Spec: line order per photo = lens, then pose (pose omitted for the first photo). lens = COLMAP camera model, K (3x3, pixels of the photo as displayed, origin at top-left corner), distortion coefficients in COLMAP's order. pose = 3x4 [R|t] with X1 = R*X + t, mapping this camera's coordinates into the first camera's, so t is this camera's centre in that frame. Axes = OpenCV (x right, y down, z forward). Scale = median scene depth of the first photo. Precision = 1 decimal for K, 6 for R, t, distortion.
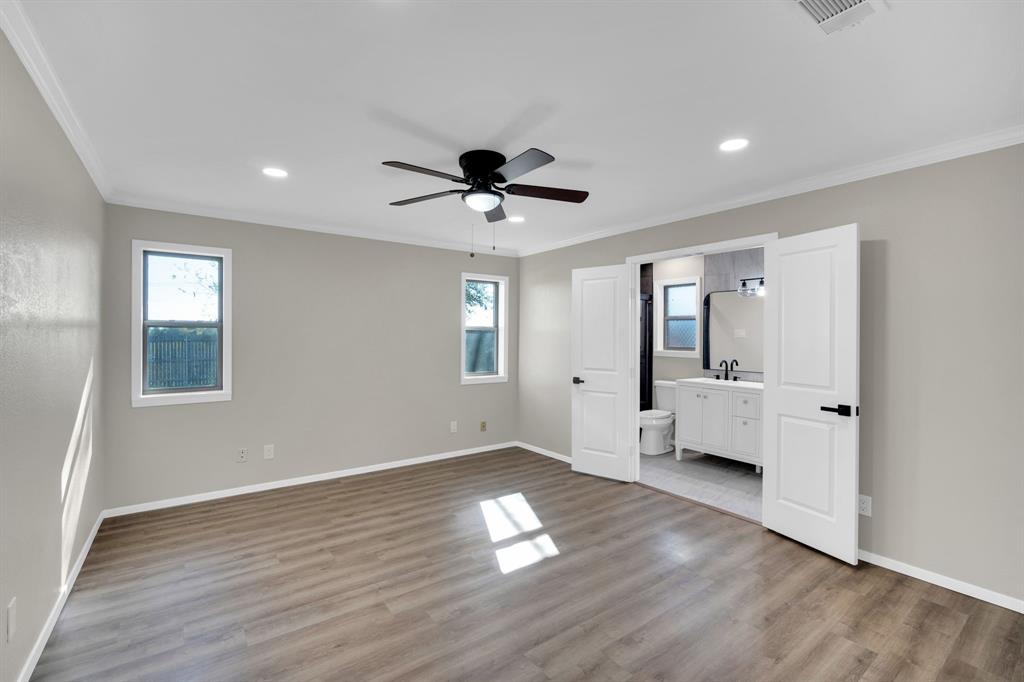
lens RADIAL K [[450.6, 0, 504.8], [0, 450.6, 335.6], [0, 0, 1]] dist [-0.012344, 0.003092]
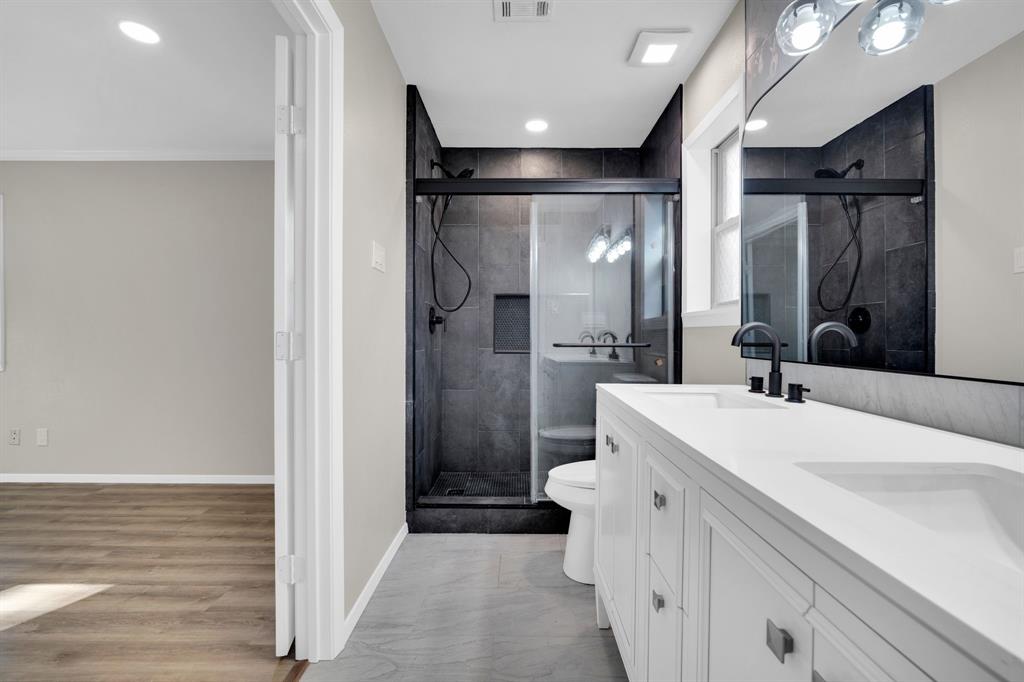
lens RADIAL K [[450.6, 0, 517.3], [0, 450.6, 340.6], [0, 0, 1]] dist [-0.012344, 0.003092]
pose [[0.815724, 0.007320, -0.578395, 0.527547], [-0.004358, 0.999969, 0.006510, 0.065197], [0.578425, -0.002790, 0.815731, 0.696648]]
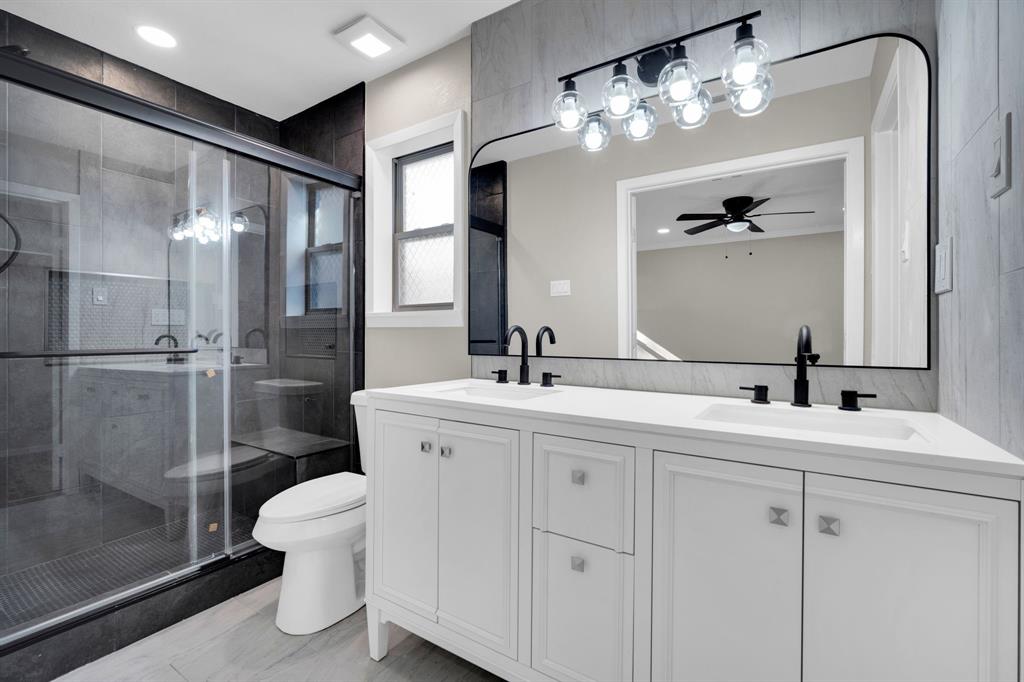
lens RADIAL K [[450.6, 0, 515.5], [0, 450.6, 335.9], [0, 0, 1]] dist [-0.012344, 0.003092]
pose [[0.926272, -0.003992, 0.376835, 0.360623], [0.003862, 0.999992, 0.001099, 0.062494], [-0.376836, 0.000437, 0.926280, 0.689467]]
